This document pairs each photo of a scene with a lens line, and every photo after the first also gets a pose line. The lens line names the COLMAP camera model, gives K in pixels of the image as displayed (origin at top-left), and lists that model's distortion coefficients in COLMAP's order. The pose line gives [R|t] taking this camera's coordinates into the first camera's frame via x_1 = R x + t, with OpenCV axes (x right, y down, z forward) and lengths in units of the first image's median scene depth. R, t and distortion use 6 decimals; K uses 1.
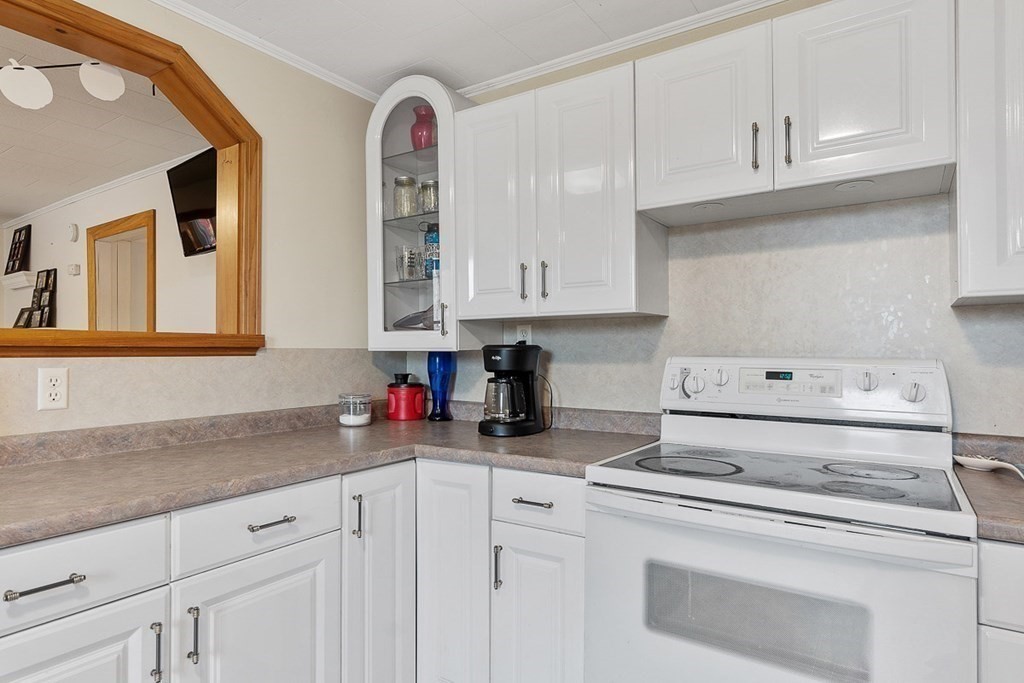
lens RADIAL K [[583.5, 0, 501.2], [0, 583.5, 345.4], [0, 0, 1]] dist [-0.001067, -0.001098]
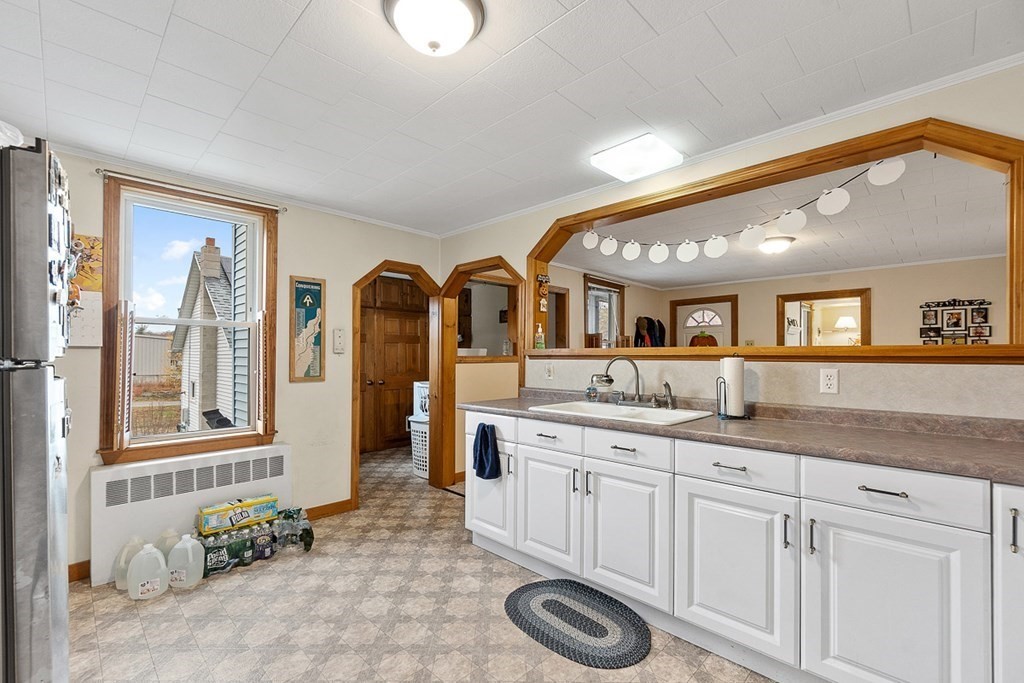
lens RADIAL K [[448.4, 0, 499.2], [0, 448.4, 353.2], [0, 0, 1]] dist [-0.000774, 0.000285]
pose [[-0.185871, -0.004386, -0.982564, 0.544014], [0.003474, 0.999981, -0.005121, -0.002361], [0.982568, -0.004365, -0.185852, 0.248952]]
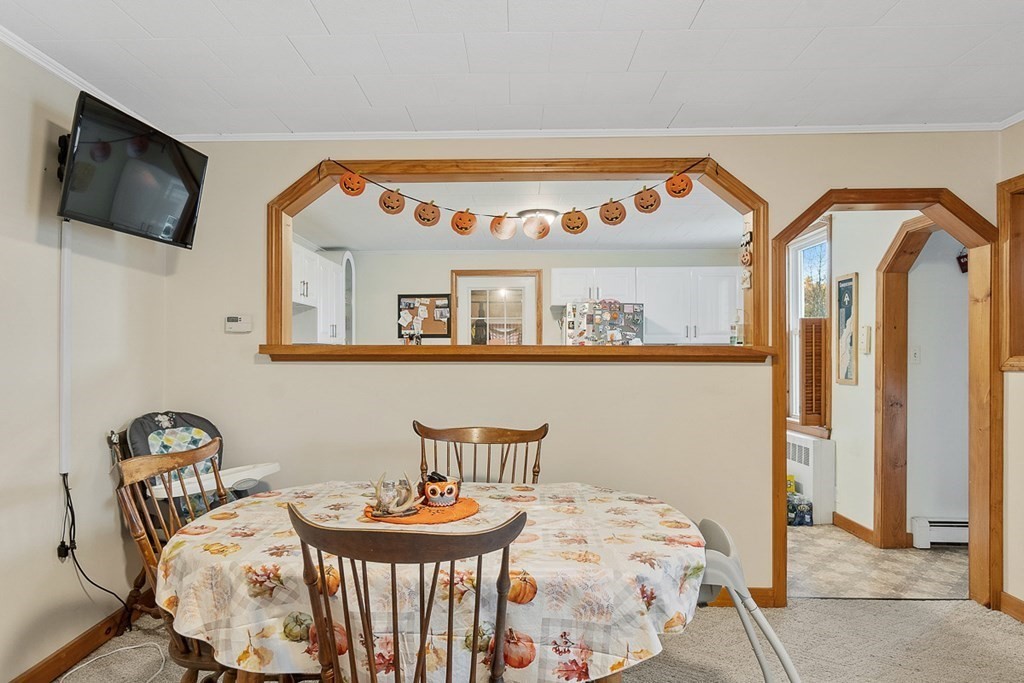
lens RADIAL K [[602.9, 0, 497.8], [0, 602.9, 344.3], [0, 0, 1]] dist [-0.004281, -0.001796]
pose [[-0.544656, 0.018827, 0.838448, -2.124071], [-0.003853, 0.999681, -0.024950, 0.009779], [-0.838650, -0.016820, -0.544410, 1.461509]]
